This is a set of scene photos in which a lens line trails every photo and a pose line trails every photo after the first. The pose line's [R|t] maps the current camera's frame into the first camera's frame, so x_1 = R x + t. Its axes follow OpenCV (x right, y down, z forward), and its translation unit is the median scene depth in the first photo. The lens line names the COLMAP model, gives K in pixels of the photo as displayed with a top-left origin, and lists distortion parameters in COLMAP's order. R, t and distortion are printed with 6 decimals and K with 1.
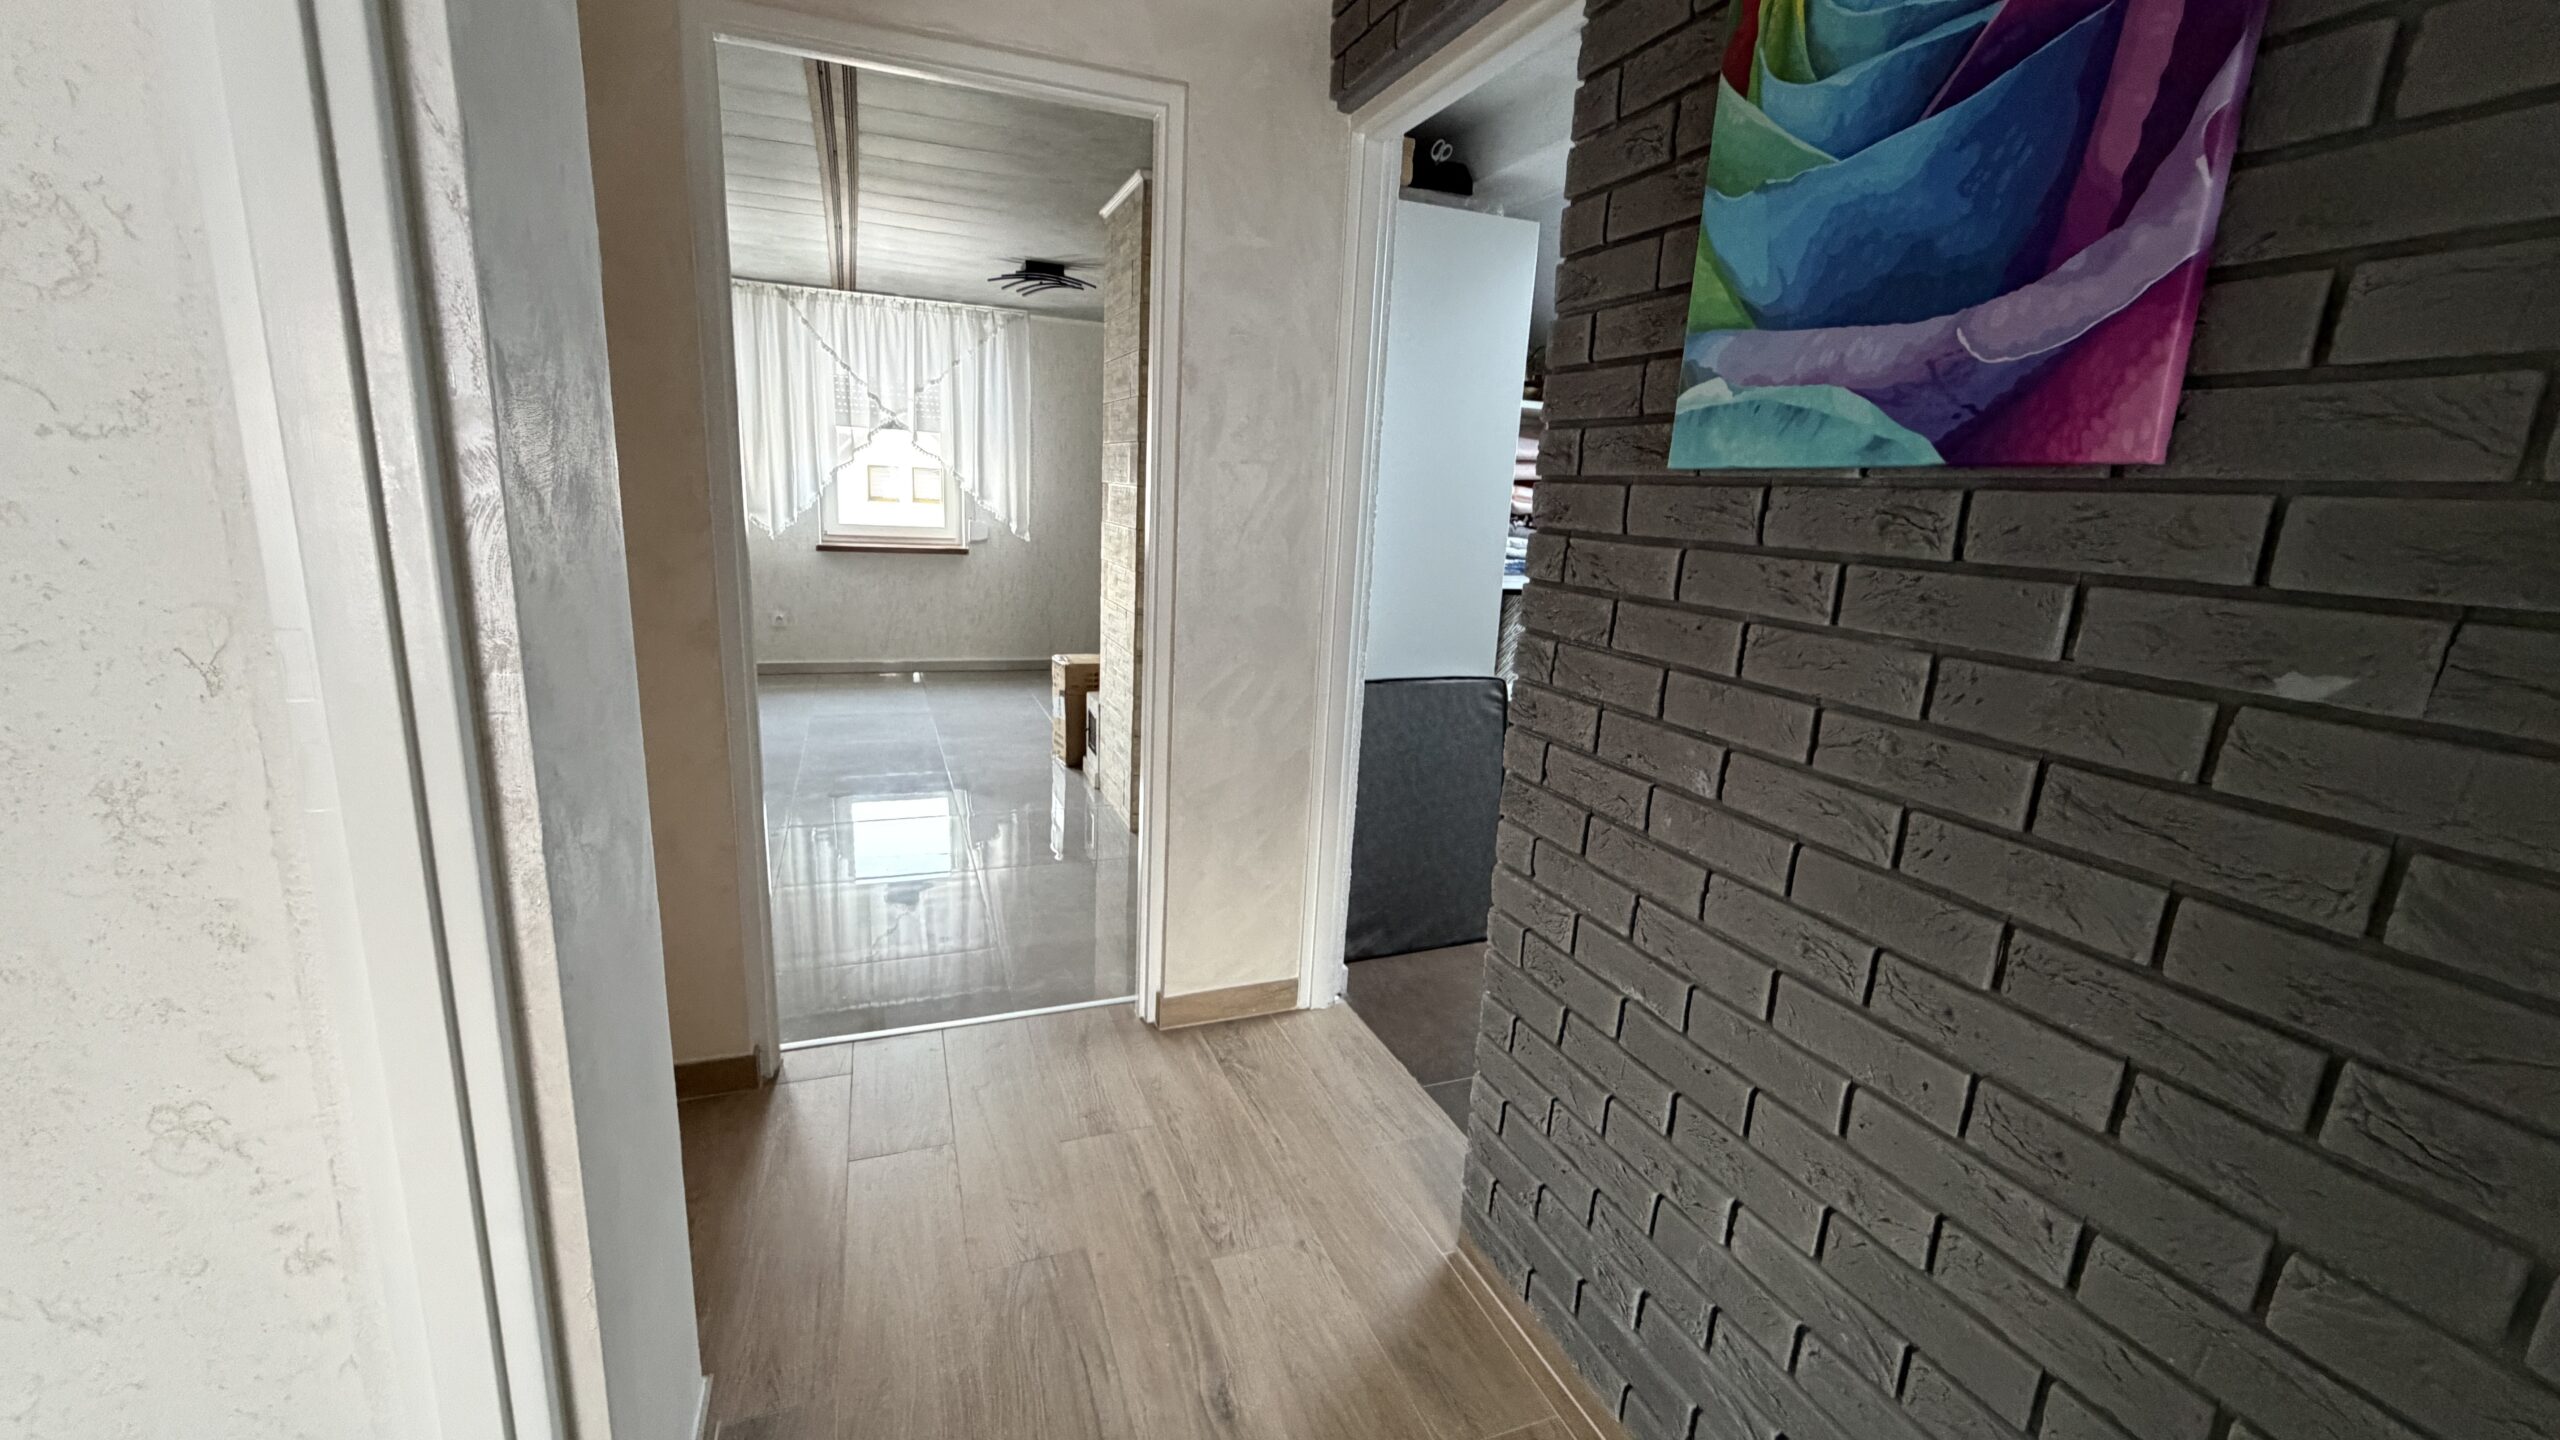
lens RADIAL K [[1018.2, 0, 1284.7], [0, 1018.2, 720.9], [0, 0, 1]] dist [-0.000668, 0.000080]
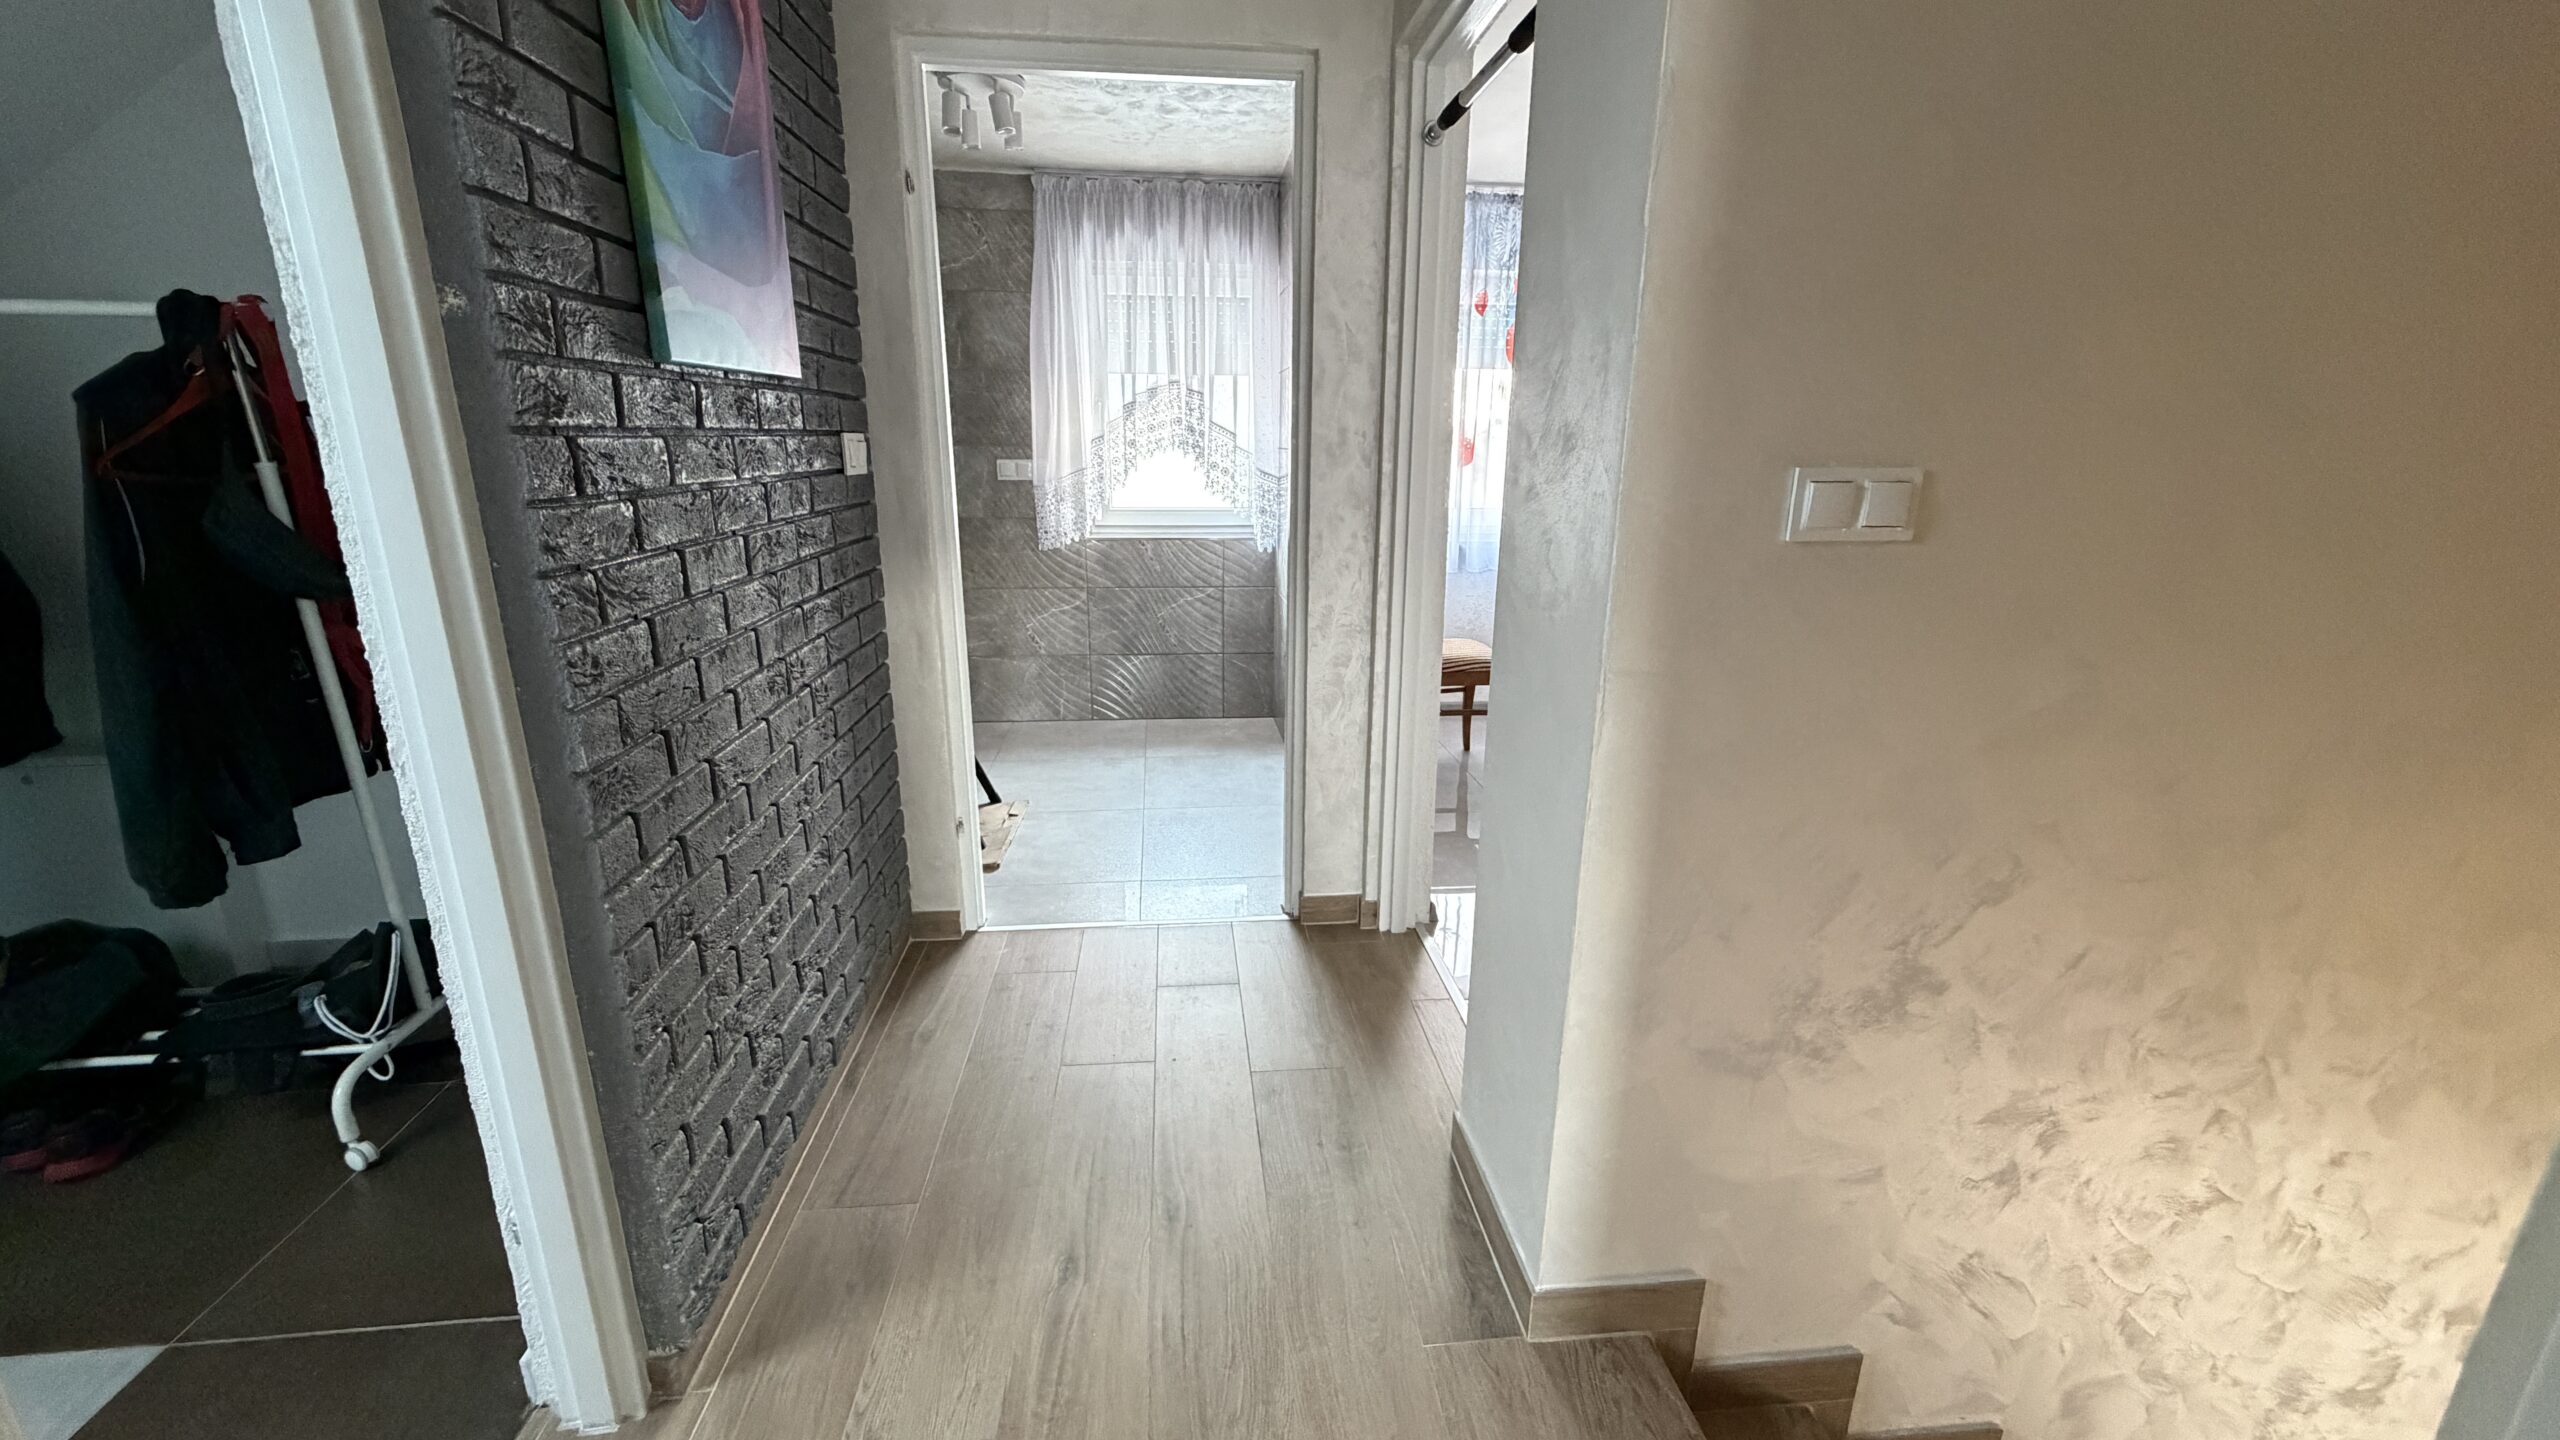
lens RADIAL K [[1018.2, 0, 1274.4], [0, 1018.2, 722.2], [0, 0, 1]] dist [-0.000668, 0.000080]
pose [[-0.961286, -0.133253, 0.241190, -0.636256], [0.001108, 0.873422, 0.486963, -0.506753], [-0.275550, 0.468378, -0.839461, 2.209282]]
